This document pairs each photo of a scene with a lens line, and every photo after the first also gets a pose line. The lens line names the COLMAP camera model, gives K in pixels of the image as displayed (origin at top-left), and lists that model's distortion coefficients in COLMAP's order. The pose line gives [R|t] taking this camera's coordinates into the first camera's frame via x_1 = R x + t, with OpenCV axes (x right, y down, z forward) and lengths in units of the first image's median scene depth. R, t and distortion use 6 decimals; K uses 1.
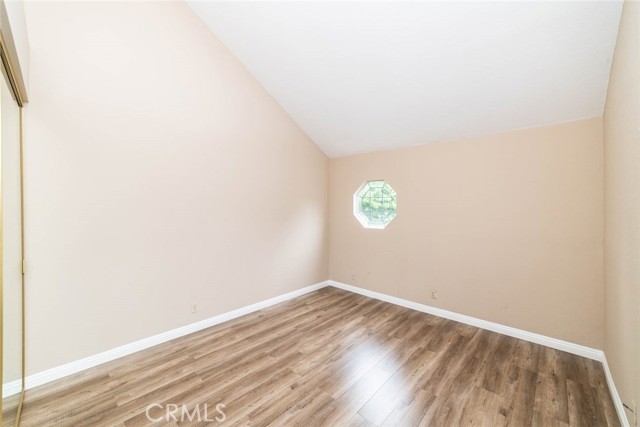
lens RADIAL K [[250.3, 0, 321.4], [0, 250.3, 212.6], [0, 0, 1]] dist [-0.015761, 0.006460]
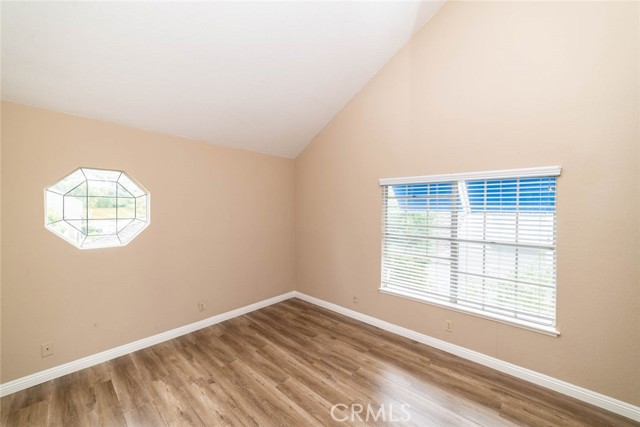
lens RADIAL K [[246.9, 0, 319.7], [0, 246.9, 208.1], [0, 0, 1]] dist [0.000923, 0.000303]
pose [[-0.000655, 0.005945, 0.999982, -0.649827], [0.014758, 0.999873, -0.005935, -0.029375], [-0.999891, 0.014753, -0.000743, 0.783956]]
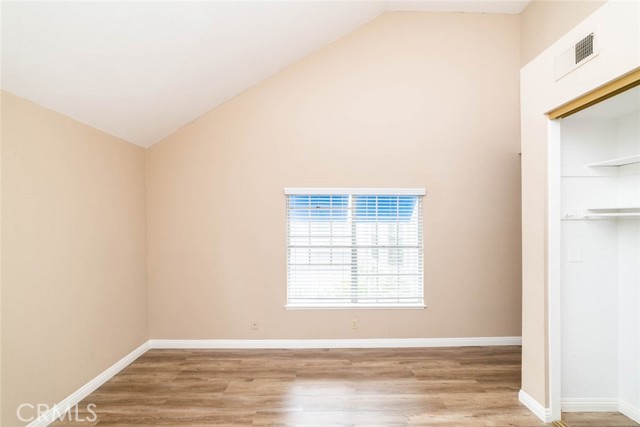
lens RADIAL K [[254.7, 0, 320.1], [0, 254.7, 220.3], [0, 0, 1]] dist [-0.002662, 0.000021]
pose [[-0.672267, 0.002581, 0.740304, -0.380600], [0.021147, 0.999653, 0.015718, -0.043117], [-0.740006, 0.026222, -0.672088, 1.171729]]
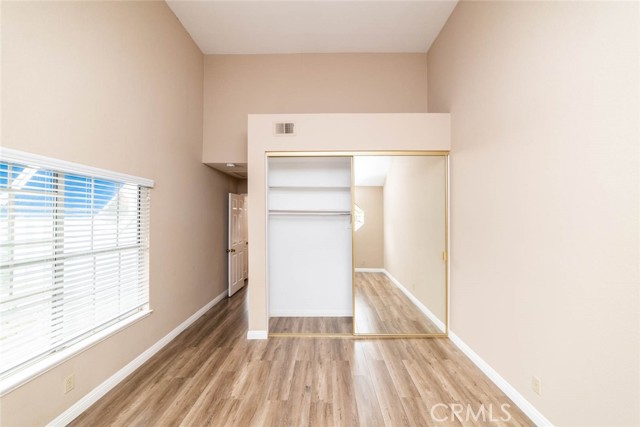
lens RADIAL K [[250.3, 0, 321.4], [0, 250.3, 212.6], [0, 0, 1]] dist [-0.015761, 0.006460]
pose [[-0.750782, -0.017736, -0.660312, 0.352789], [-0.019472, 0.999799, -0.004714, -0.034921], [0.660263, 0.009318, -0.750977, 1.273573]]
